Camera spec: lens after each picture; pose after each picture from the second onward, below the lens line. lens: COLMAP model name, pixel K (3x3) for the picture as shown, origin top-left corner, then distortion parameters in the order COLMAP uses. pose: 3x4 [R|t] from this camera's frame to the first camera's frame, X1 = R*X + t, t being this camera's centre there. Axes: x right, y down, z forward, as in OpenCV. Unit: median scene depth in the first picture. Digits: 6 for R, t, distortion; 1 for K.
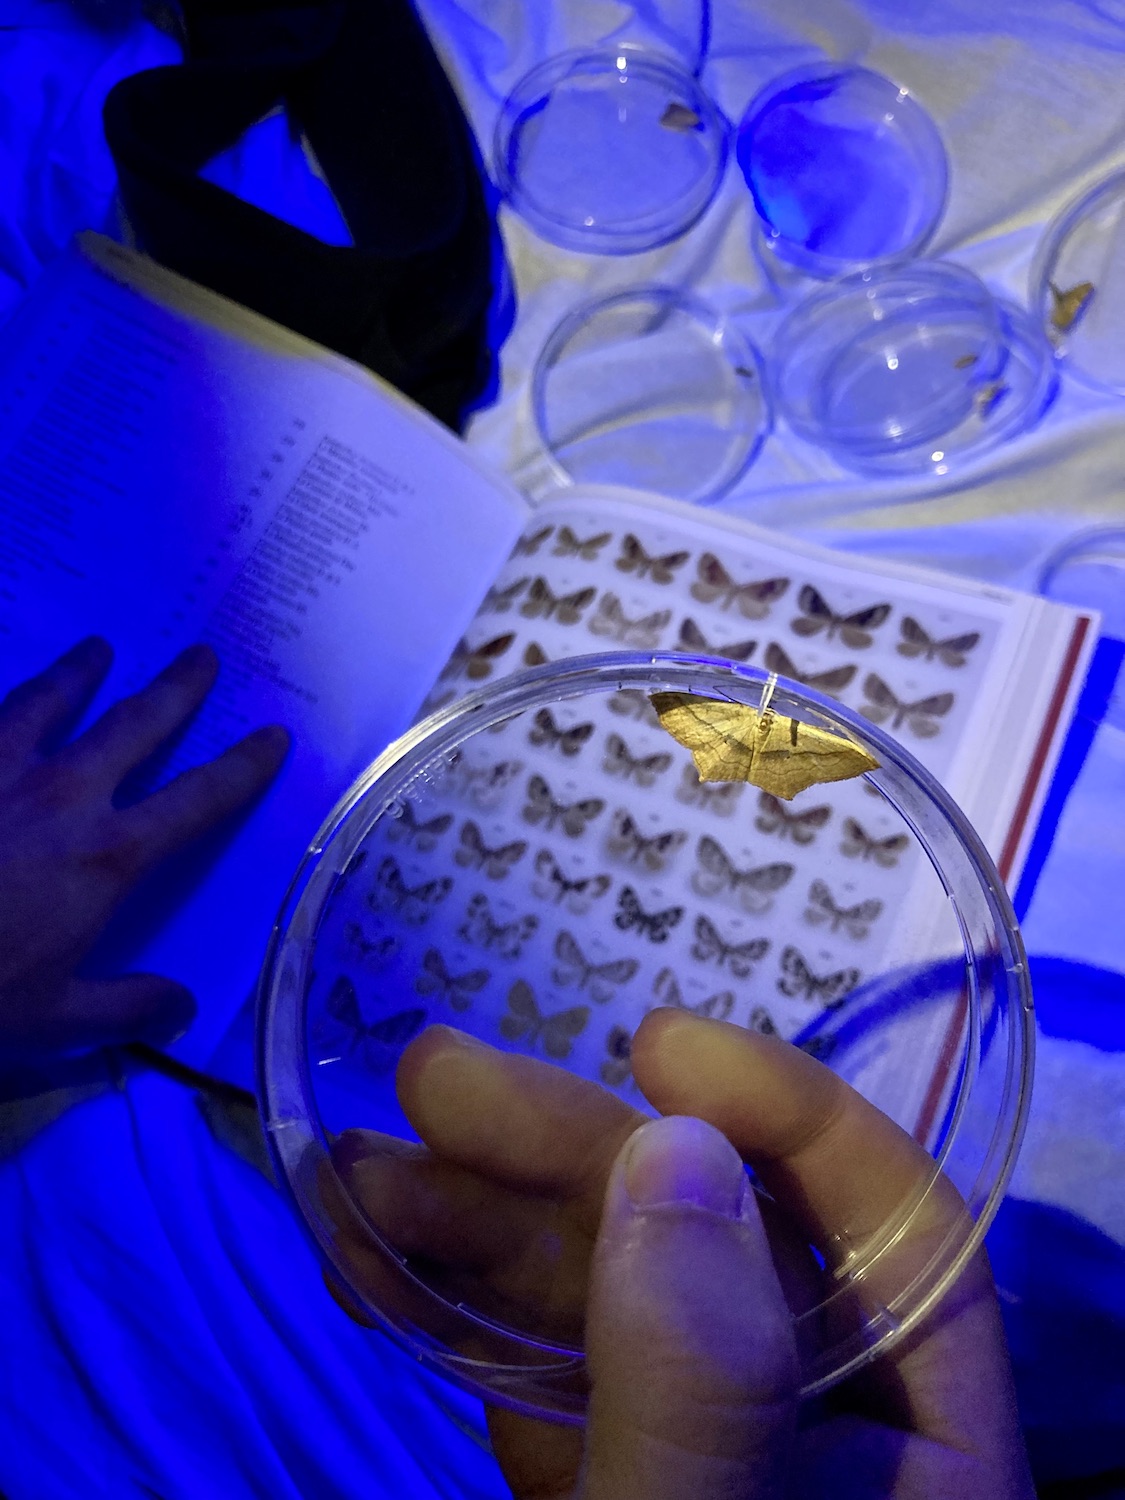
lens RADIAL K [[1214.4, 0, 562.5], [0, 1214.4, 750.0], [0, 0, 1]] dist [-0.043487, 0.002408]
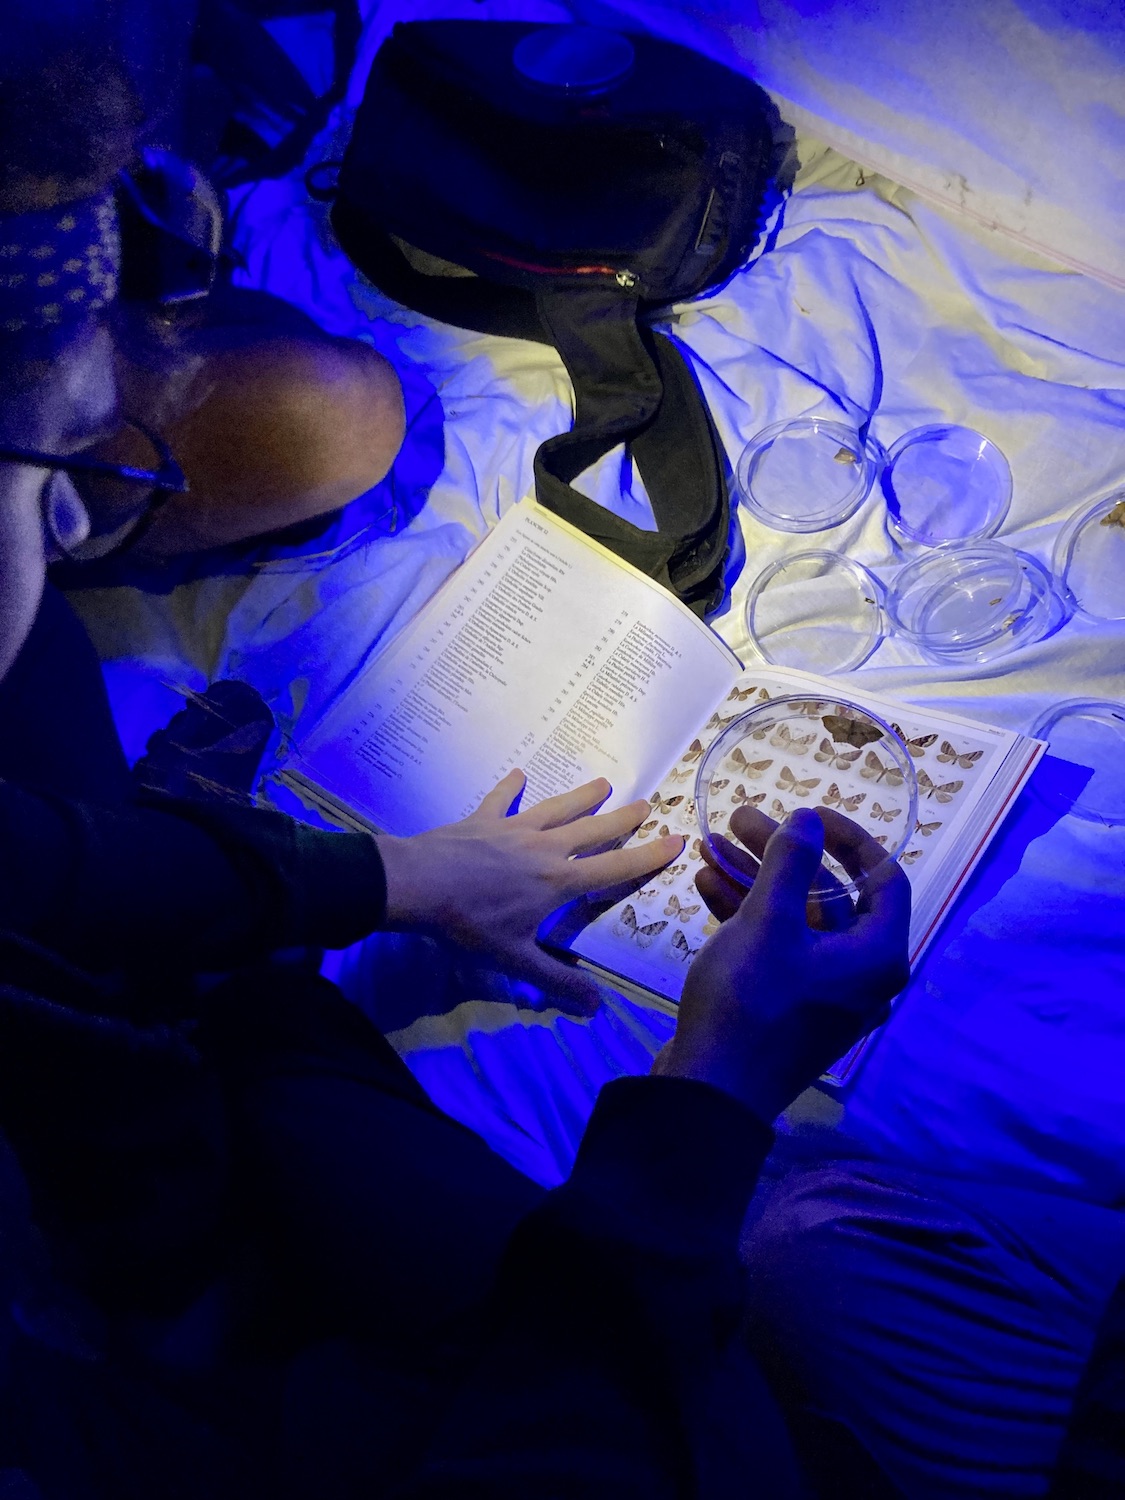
lens RADIAL K [[1239.2, 0, 562.5], [0, 1239.2, 750.0], [0, 0, 1]] dist [0.013396, -0.000584]
pose [[0.975803, 0.073223, -0.206027, 0.099202], [-0.100255, 0.987207, -0.123977, 0.167202], [0.194313, 0.141632, 0.970661, -0.796595]]
